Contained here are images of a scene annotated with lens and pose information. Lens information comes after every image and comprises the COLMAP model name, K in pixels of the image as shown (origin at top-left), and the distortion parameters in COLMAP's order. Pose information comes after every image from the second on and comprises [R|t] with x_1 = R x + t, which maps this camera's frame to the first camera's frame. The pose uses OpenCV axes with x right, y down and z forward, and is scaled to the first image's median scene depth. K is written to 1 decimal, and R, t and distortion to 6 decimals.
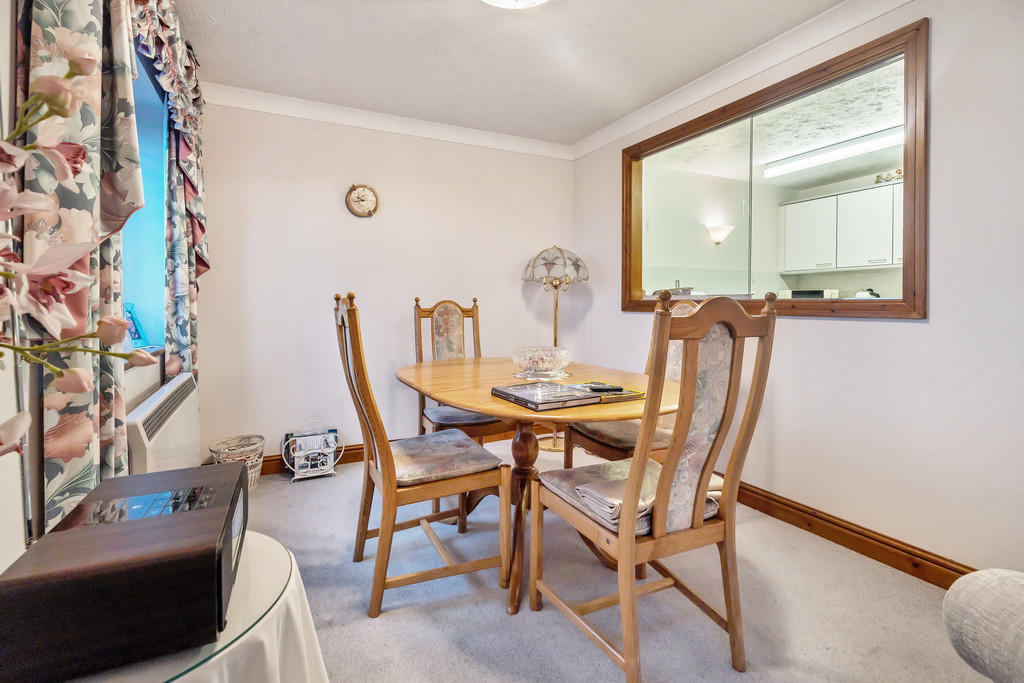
lens RADIAL K [[479.4, 0, 510.0], [0, 479.4, 312.0], [0, 0, 1]] dist [-0.001659, -0.000212]
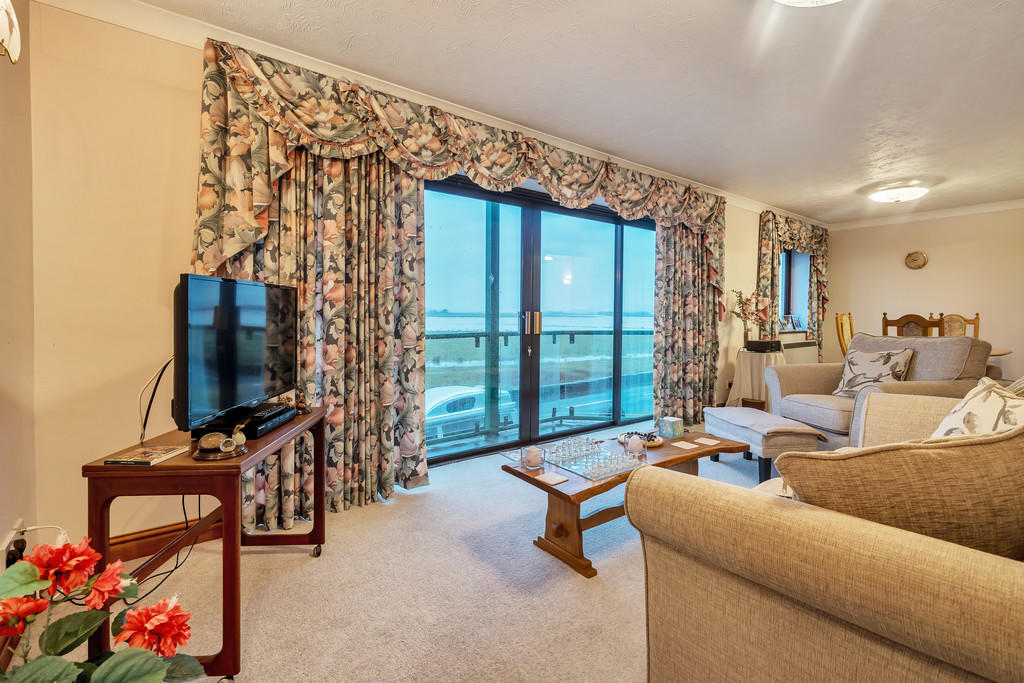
lens RADIAL K [[479.4, 0, 510.0], [0, 479.4, 312.0], [0, 0, 1]] dist [-0.001659, -0.000212]
pose [[0.203574, 0.001847, -0.979058, 1.679360], [-0.019992, 0.999798, -0.002271, 0.005785], [0.978855, 0.020036, 0.203570, -1.291905]]
